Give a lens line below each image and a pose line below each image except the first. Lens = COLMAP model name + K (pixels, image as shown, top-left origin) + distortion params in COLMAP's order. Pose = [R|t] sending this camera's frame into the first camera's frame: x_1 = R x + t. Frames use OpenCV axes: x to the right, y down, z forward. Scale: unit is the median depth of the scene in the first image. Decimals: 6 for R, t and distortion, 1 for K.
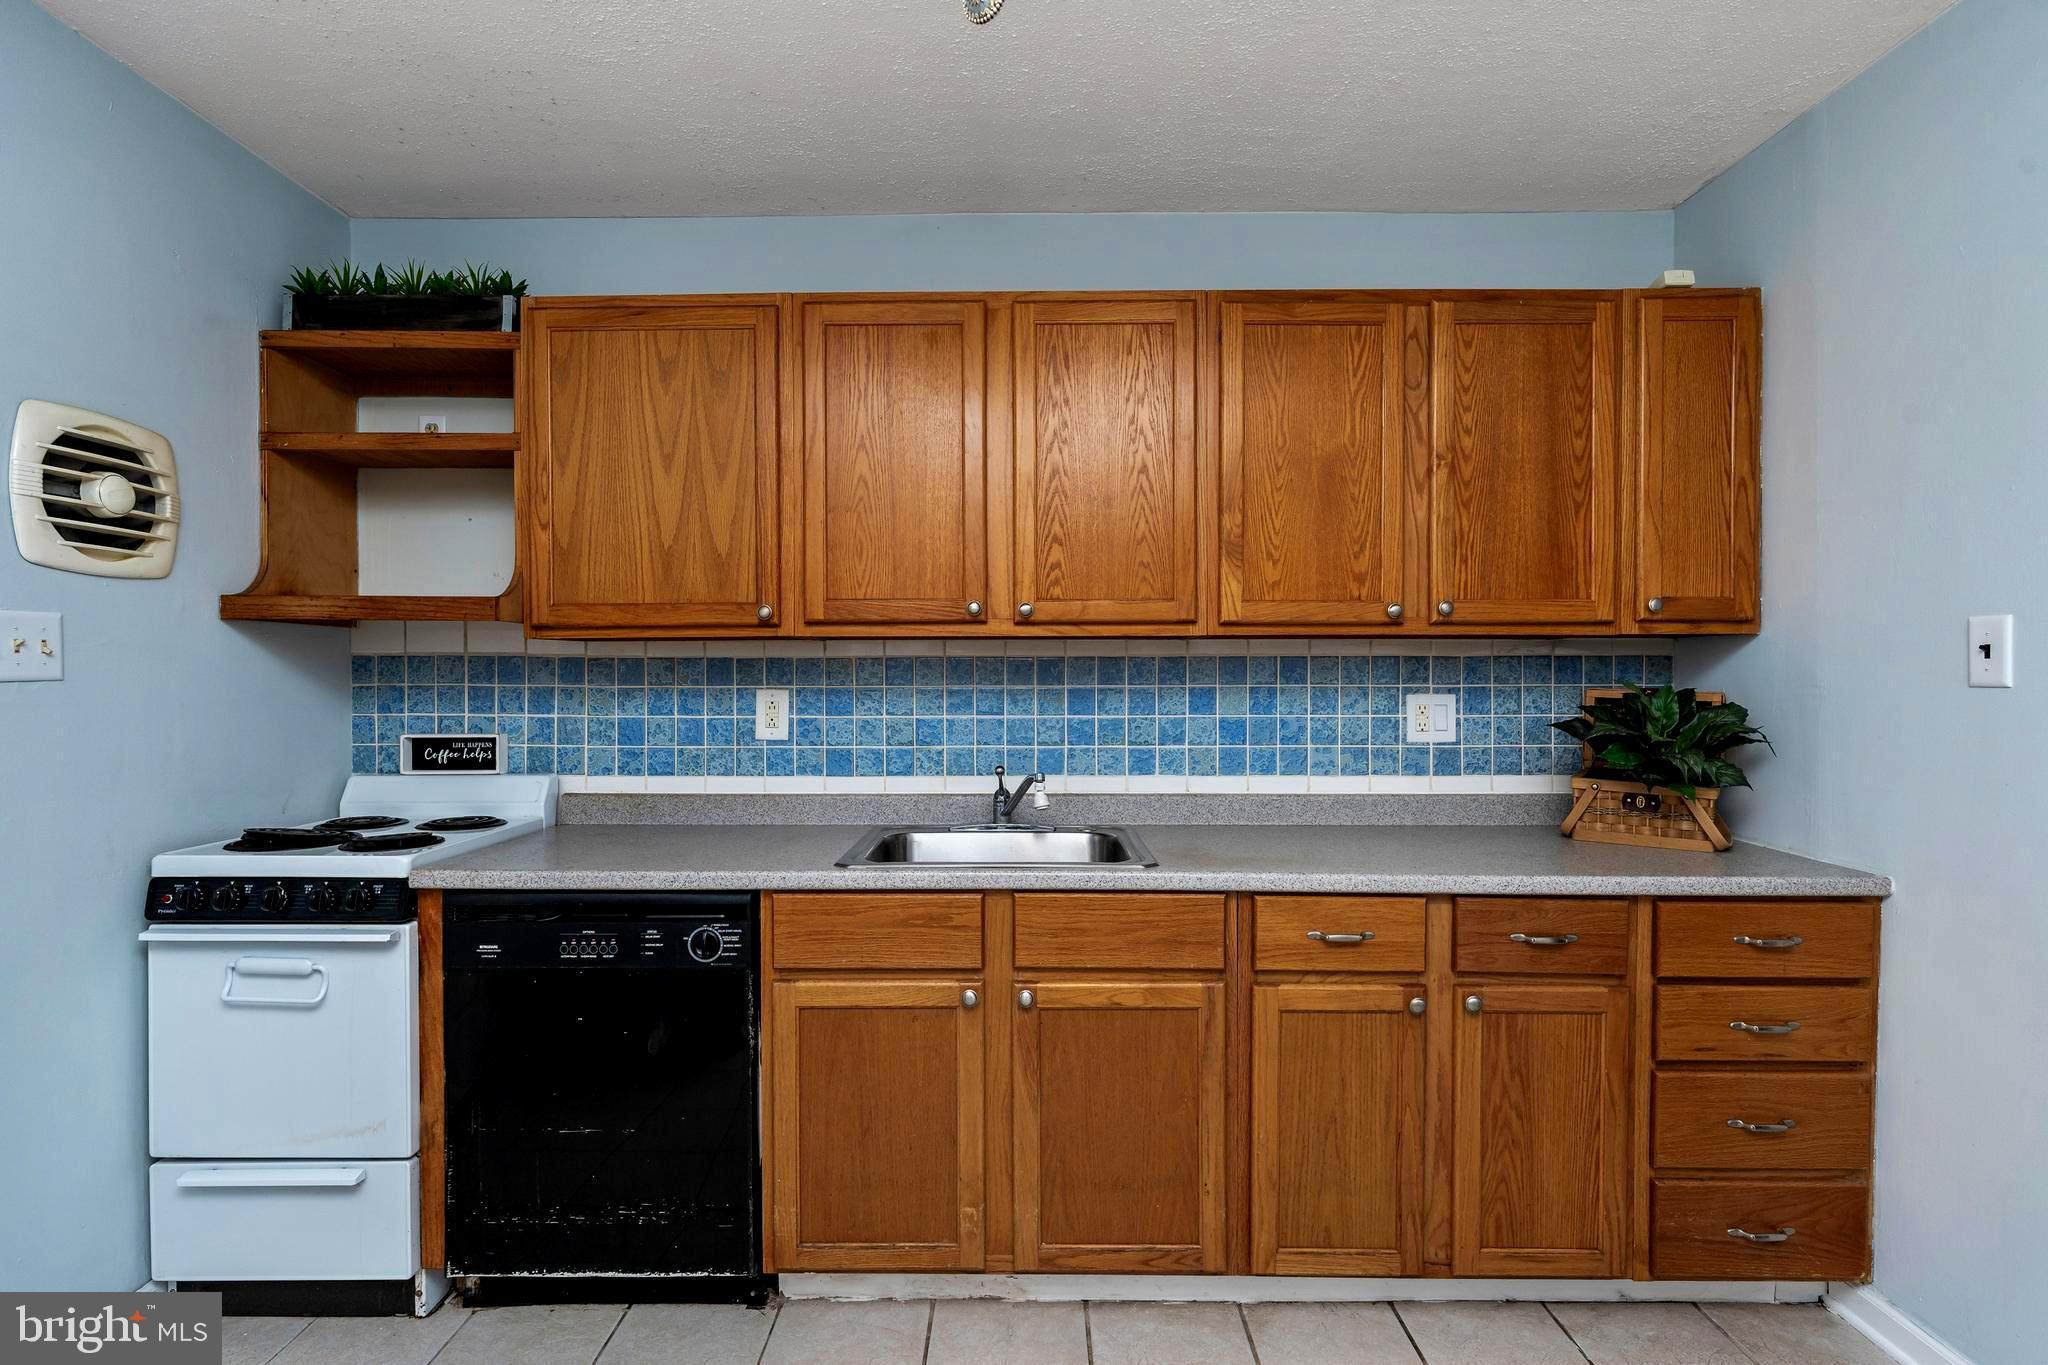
lens RADIAL K [[983.0, 0, 1017.5], [0, 983.0, 684.5], [0, 0, 1]] dist [-0.005285, 0.000624]
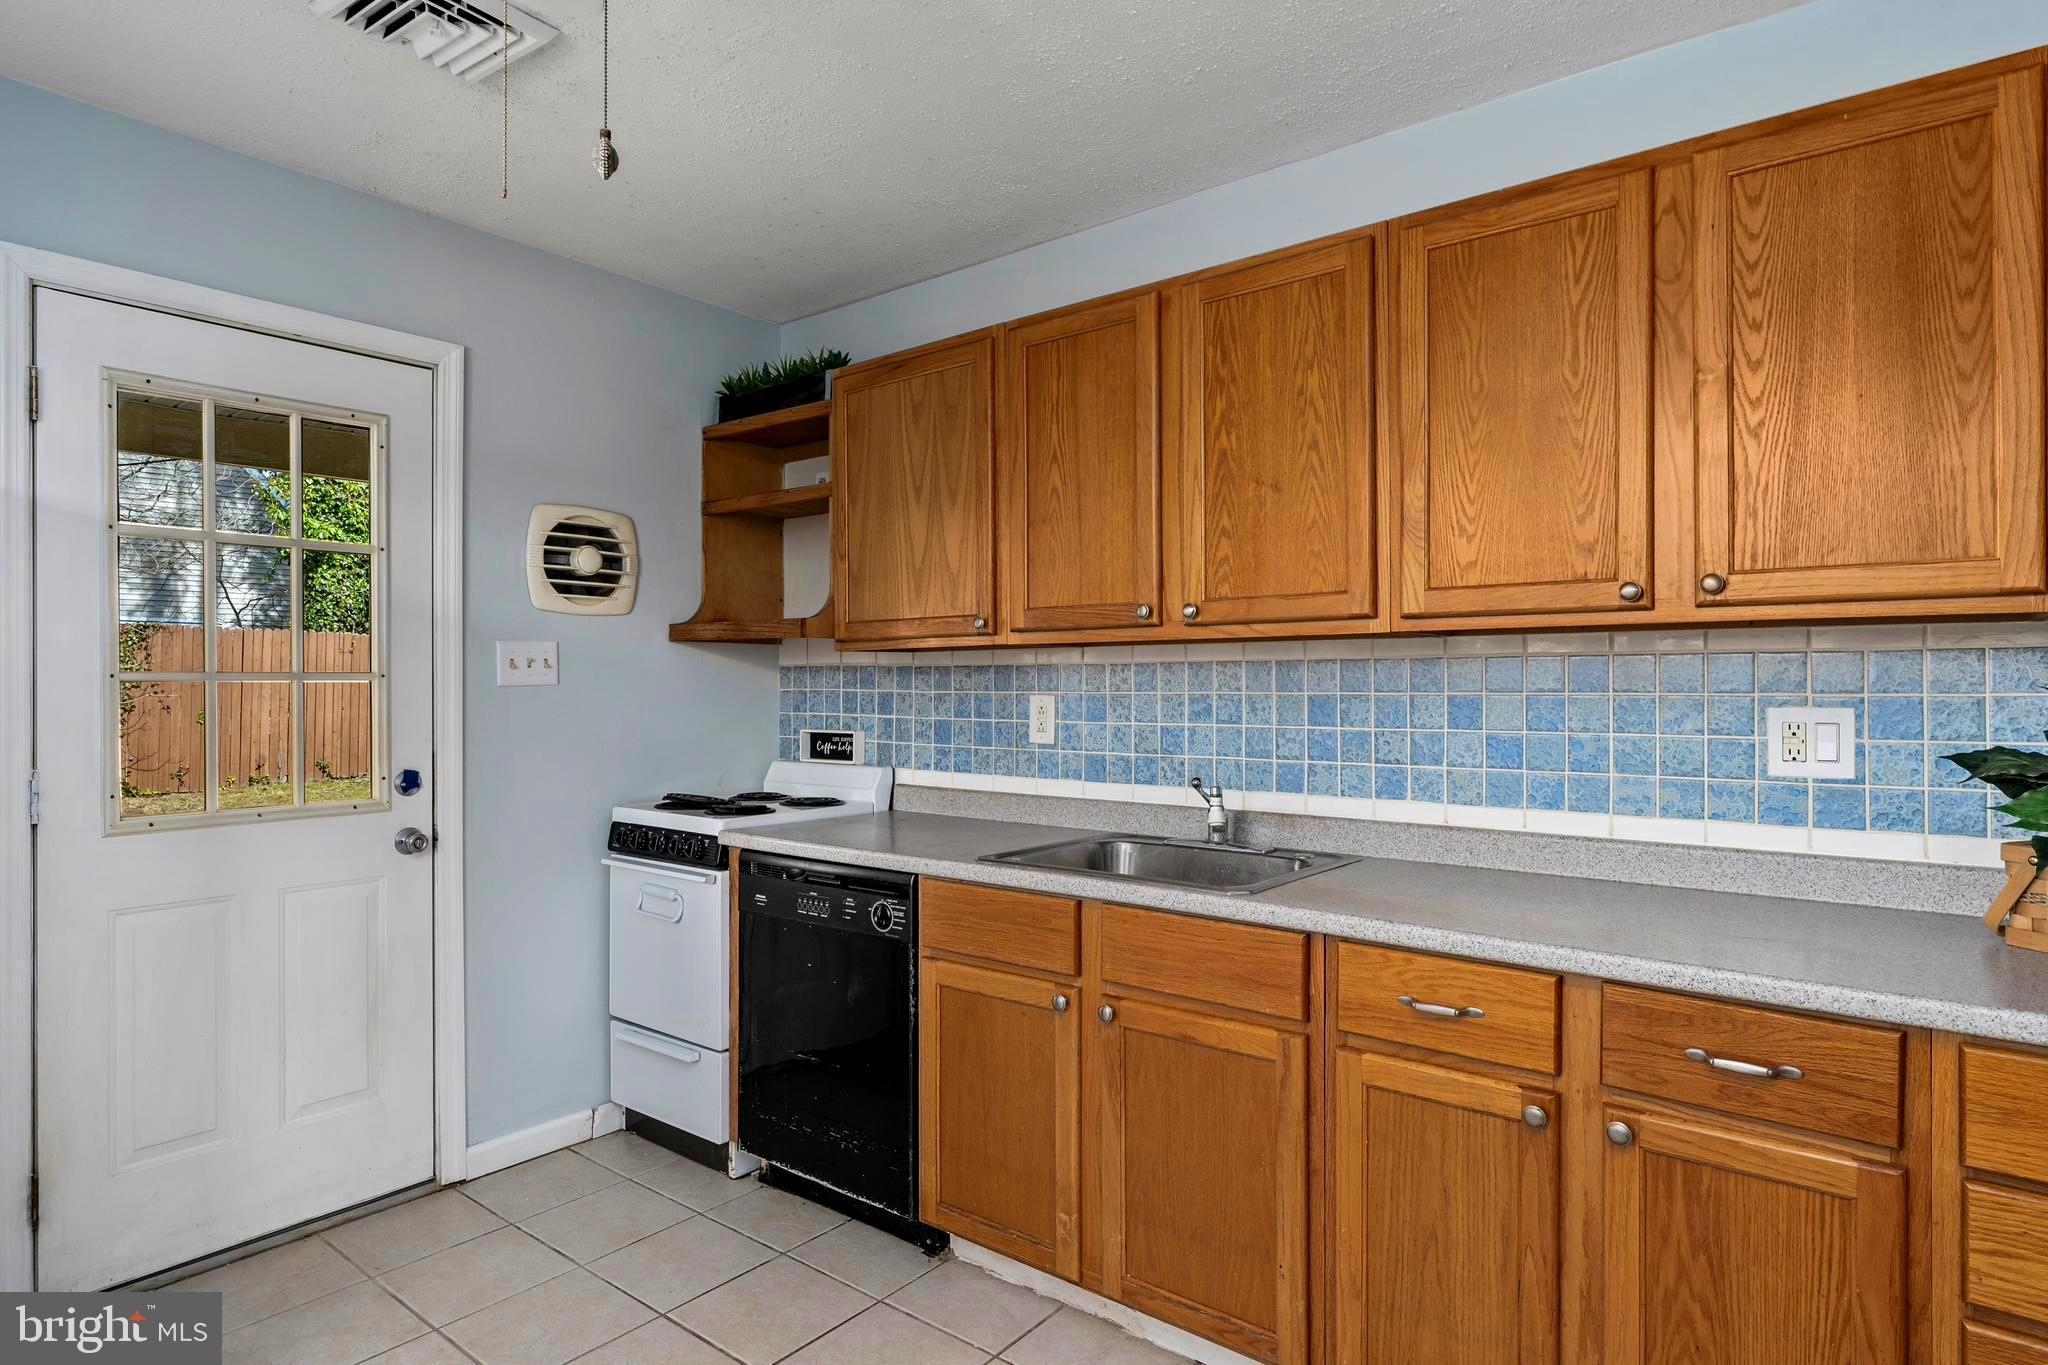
lens RADIAL K [[1097.7, 0, 1019.6], [0, 1097.7, 682.5], [0, 0, 1]] dist [-0.004409, 0.001869]
pose [[0.790471, -0.001524, -0.612498, 0.517291], [-0.004724, 0.999952, -0.008585, 0.002094], [0.612481, 0.009680, 0.790426, 0.074372]]
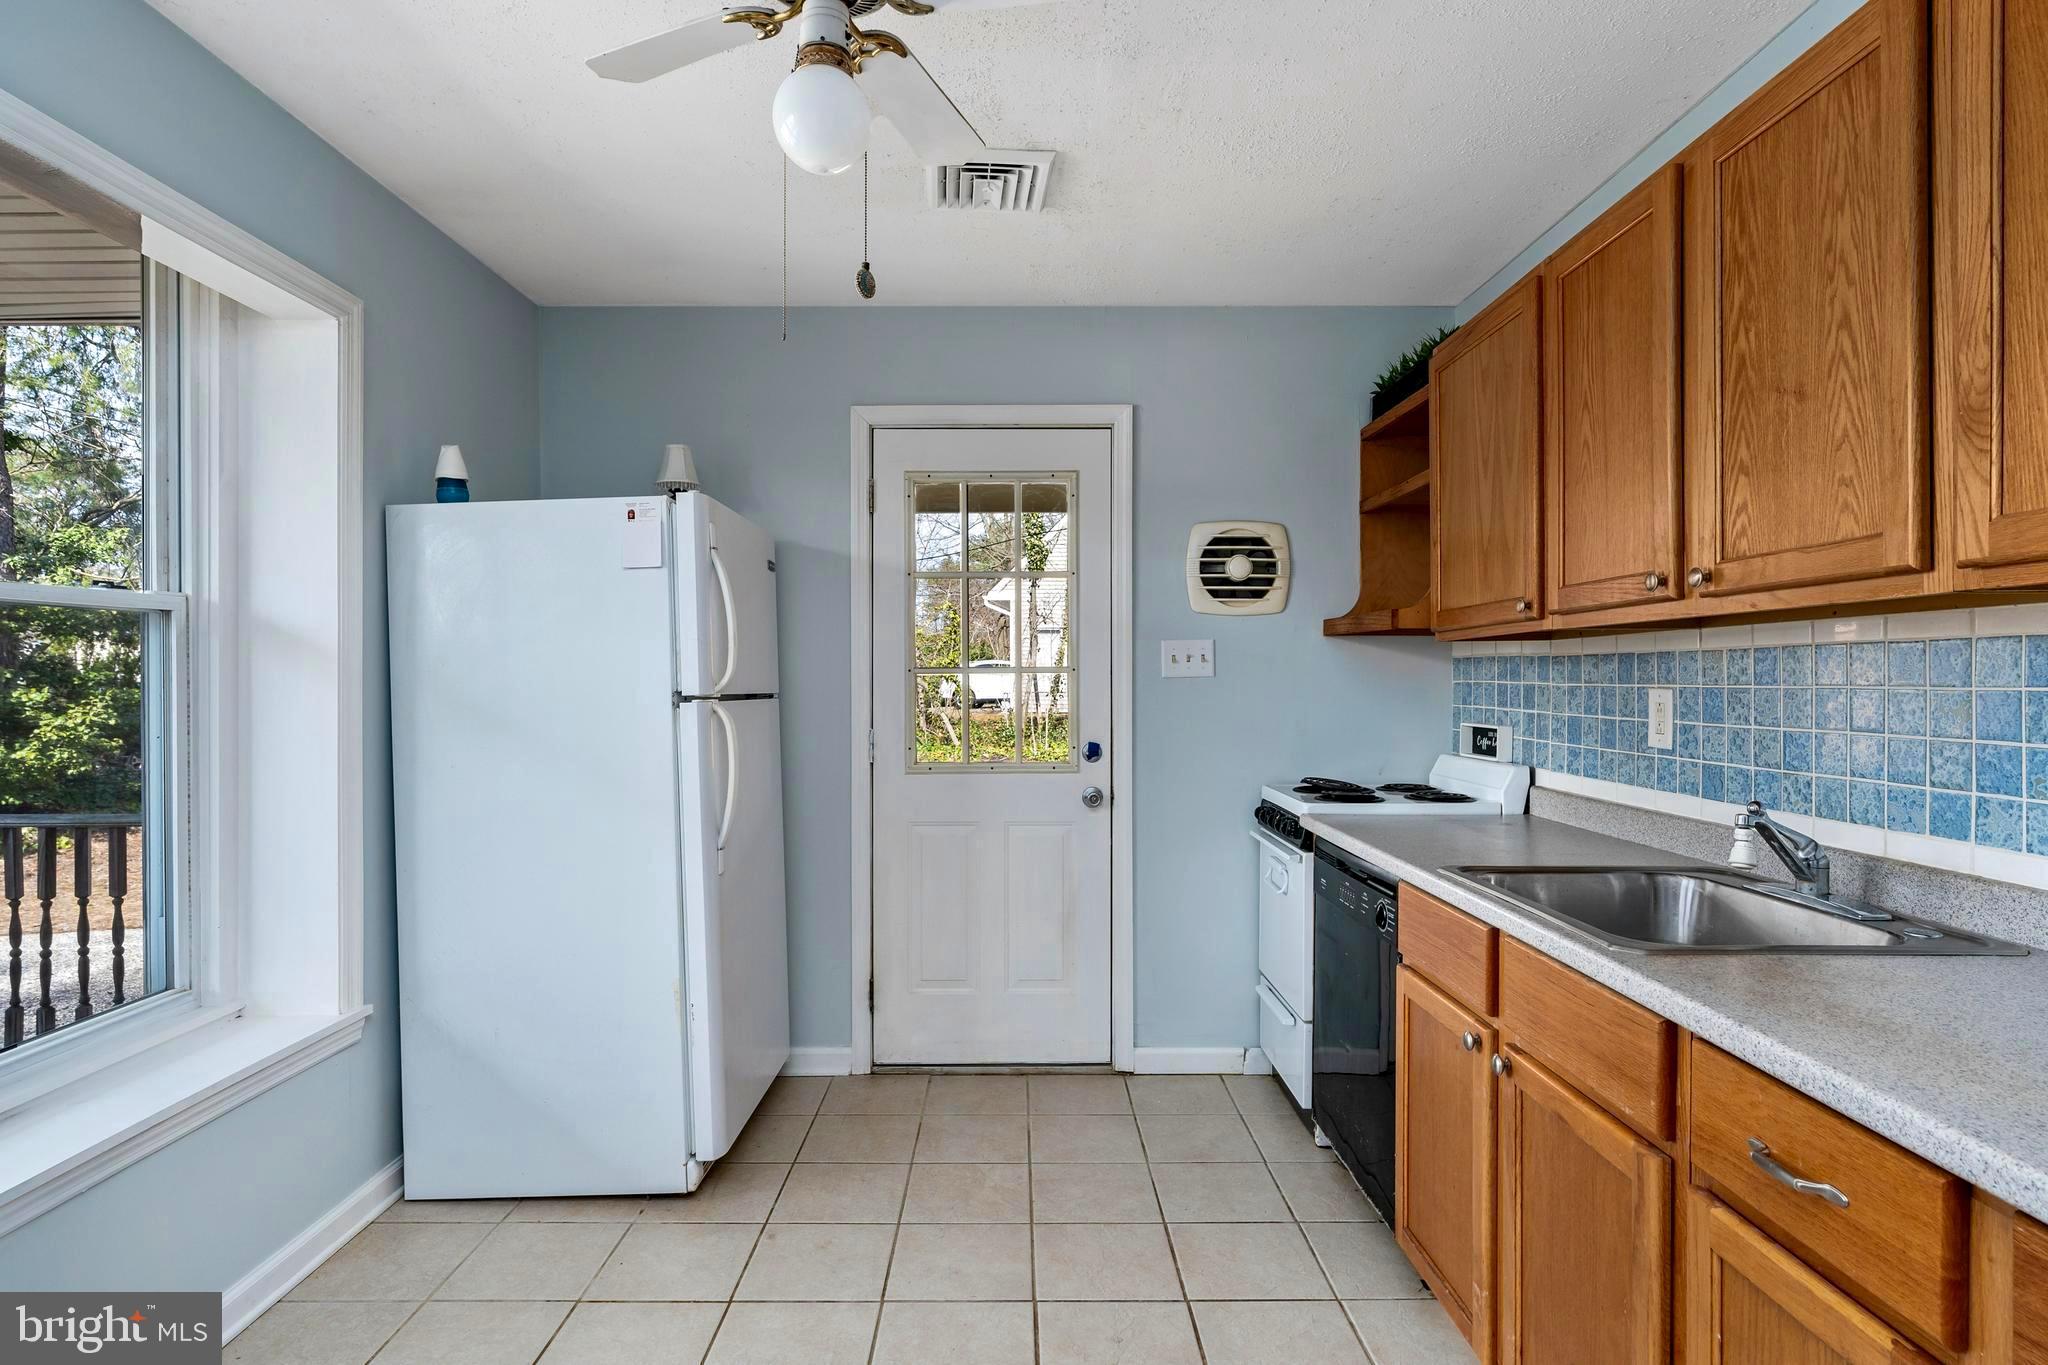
lens RADIAL K [[1045.0, 0, 1037.4], [0, 1045.0, 683.3], [0, 0, 1]] dist [-0.000101, 0.001101]
pose [[0.037524, 0.005351, -0.999281, 0.737842], [-0.008705, 0.999949, 0.005028, 0.000285], [0.999258, 0.008510, 0.037568, 0.494349]]
